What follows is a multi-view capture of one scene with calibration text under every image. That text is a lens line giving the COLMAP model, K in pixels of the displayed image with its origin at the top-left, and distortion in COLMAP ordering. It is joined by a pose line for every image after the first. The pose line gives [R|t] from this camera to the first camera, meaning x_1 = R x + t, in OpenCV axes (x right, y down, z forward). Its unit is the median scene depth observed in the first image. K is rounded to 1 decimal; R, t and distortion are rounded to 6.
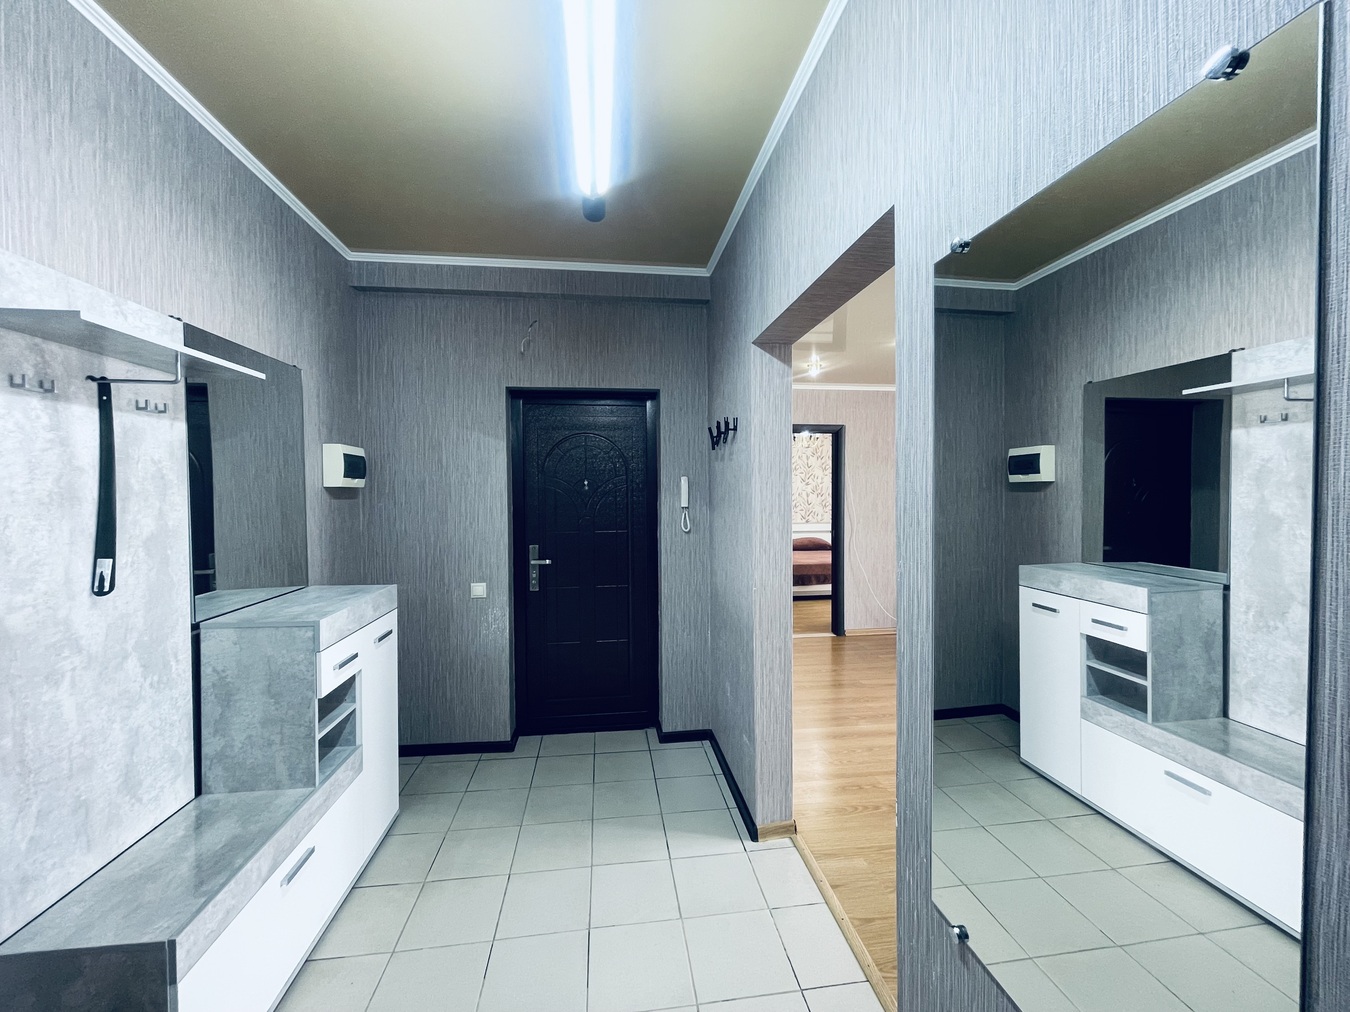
lens RADIAL K [[541.3, 0, 669.7], [0, 541.3, 503.3], [0, 0, 1]] dist [-0.006689, 0.000284]
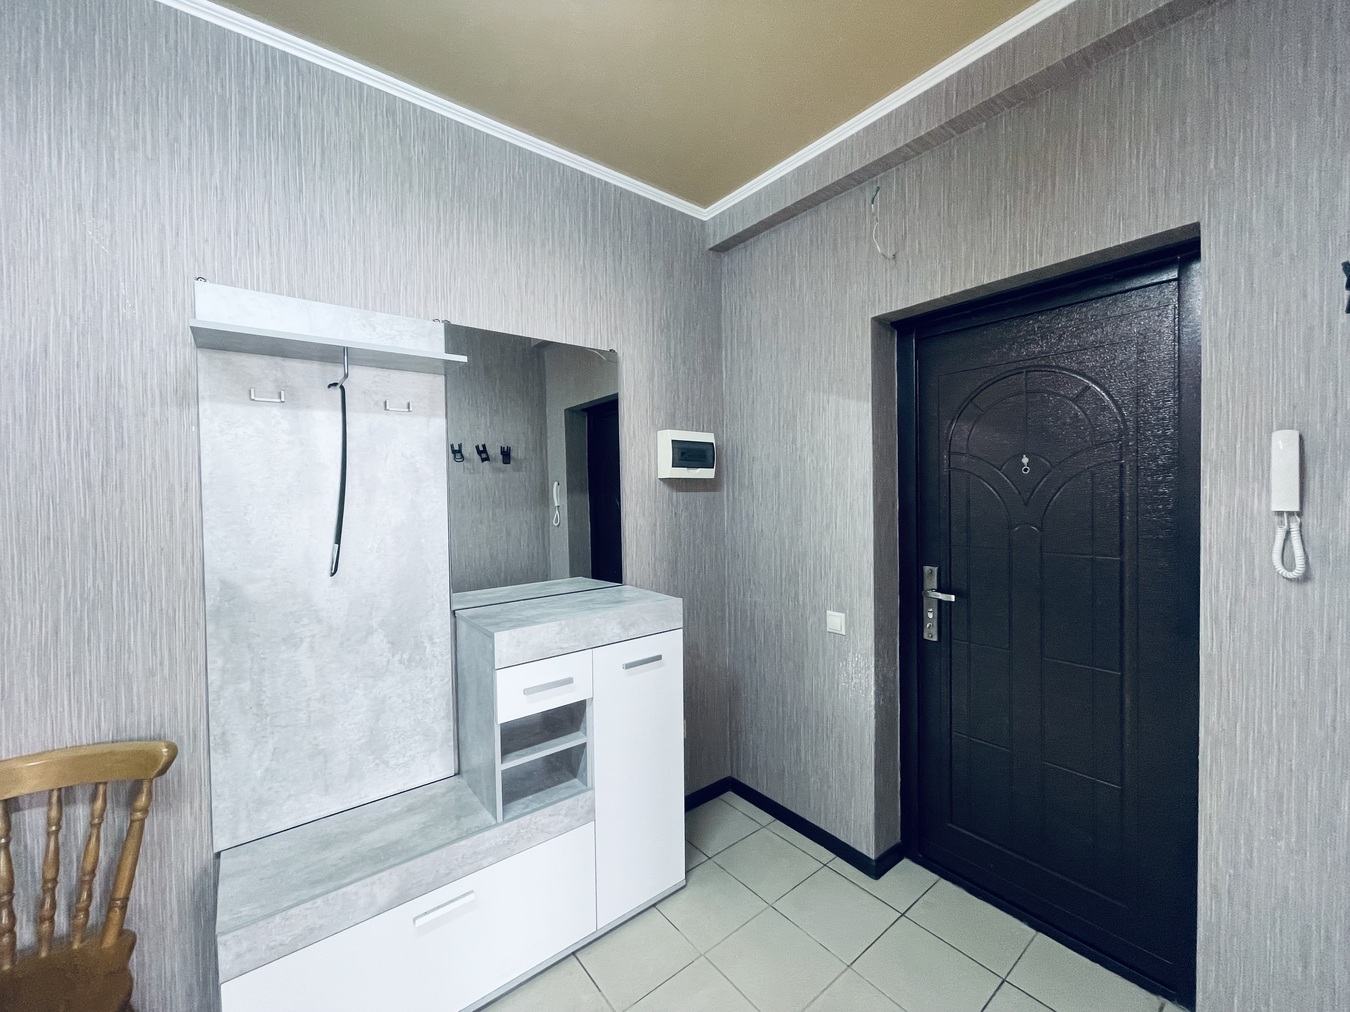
lens RADIAL K [[541.3, 0, 672.1], [0, 541.3, 503.9], [0, 0, 1]] dist [-0.006689, 0.000284]
pose [[0.519445, 0.017255, -0.854329, 0.249857], [-0.006466, 0.999847, 0.016263, -0.003487], [0.854479, -0.002924, 0.519477, 0.882048]]
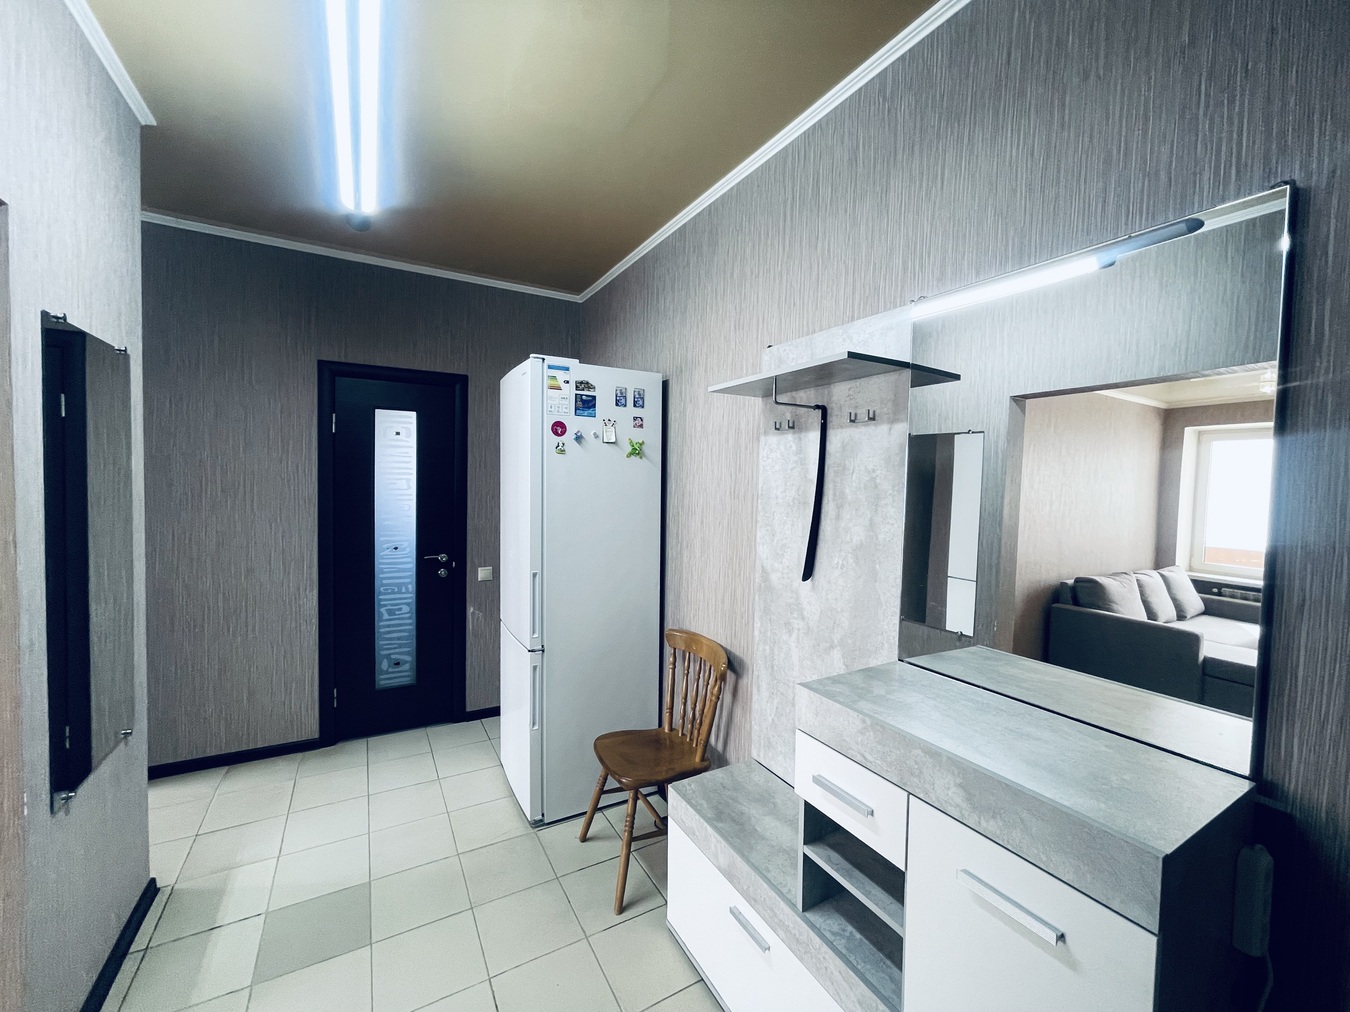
lens RADIAL K [[541.3, 0, 670.7], [0, 541.3, 502.7], [0, 0, 1]] dist [-0.006689, 0.000284]
pose [[-0.923684, 0.002590, -0.383146, -0.242807], [-0.023190, 0.997766, 0.062650, -0.072671], [0.382452, 0.066754, -0.921561, 1.756190]]
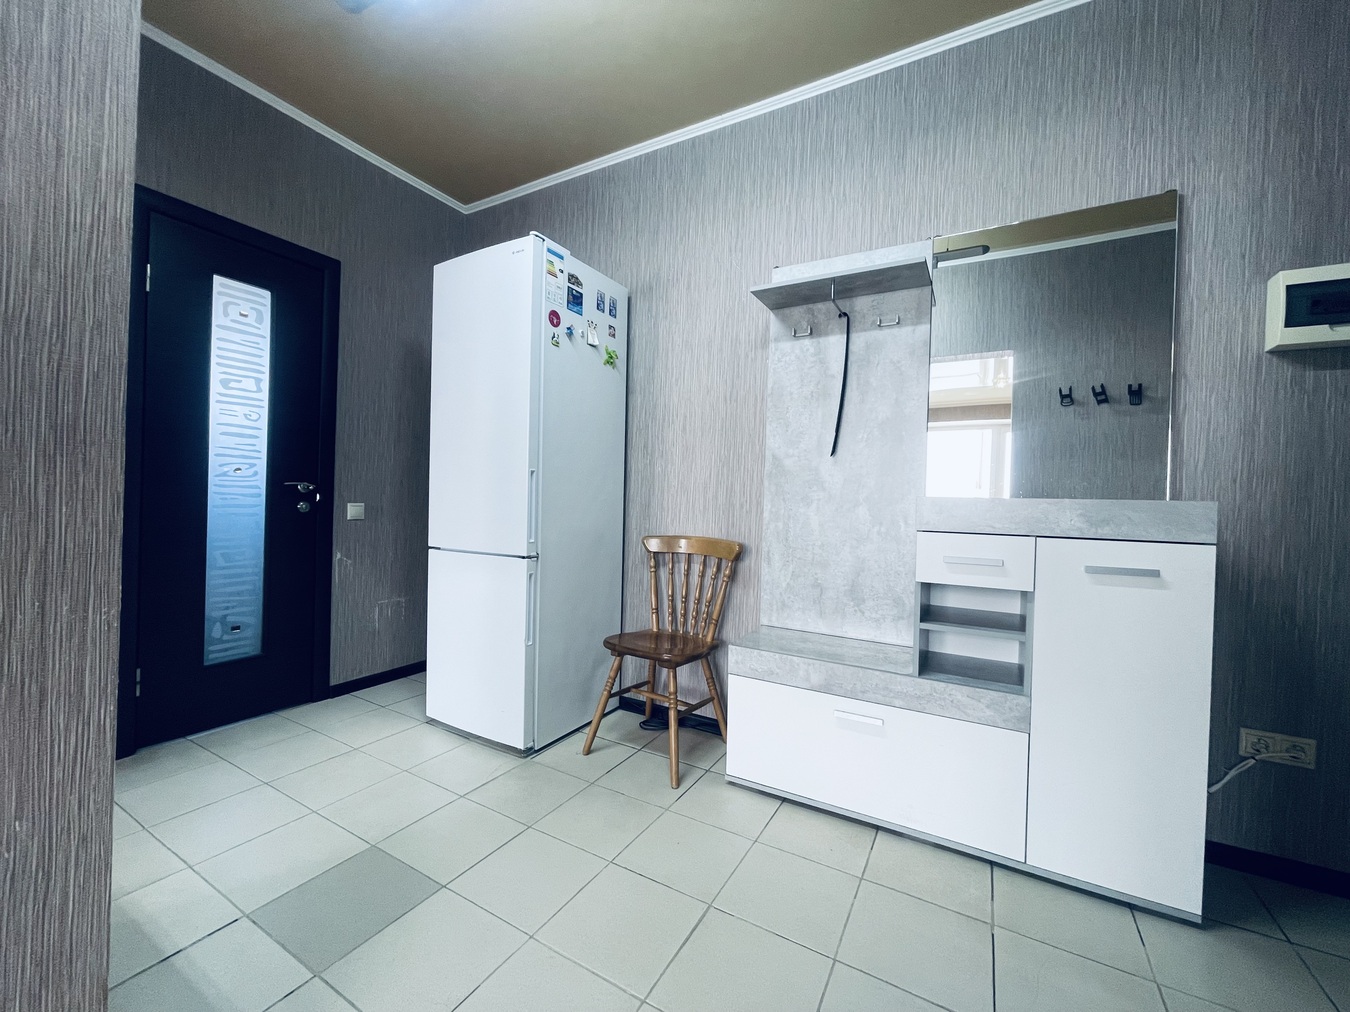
lens RADIAL K [[541.3, 0, 670.1], [0, 541.3, 502.9], [0, 0, 1]] dist [-0.006689, 0.000284]
pose [[-0.602968, -0.006323, -0.797740, 0.394969], [-0.044330, 0.998689, 0.025591, 0.246974], [0.796533, 0.050794, -0.602458, 1.356899]]
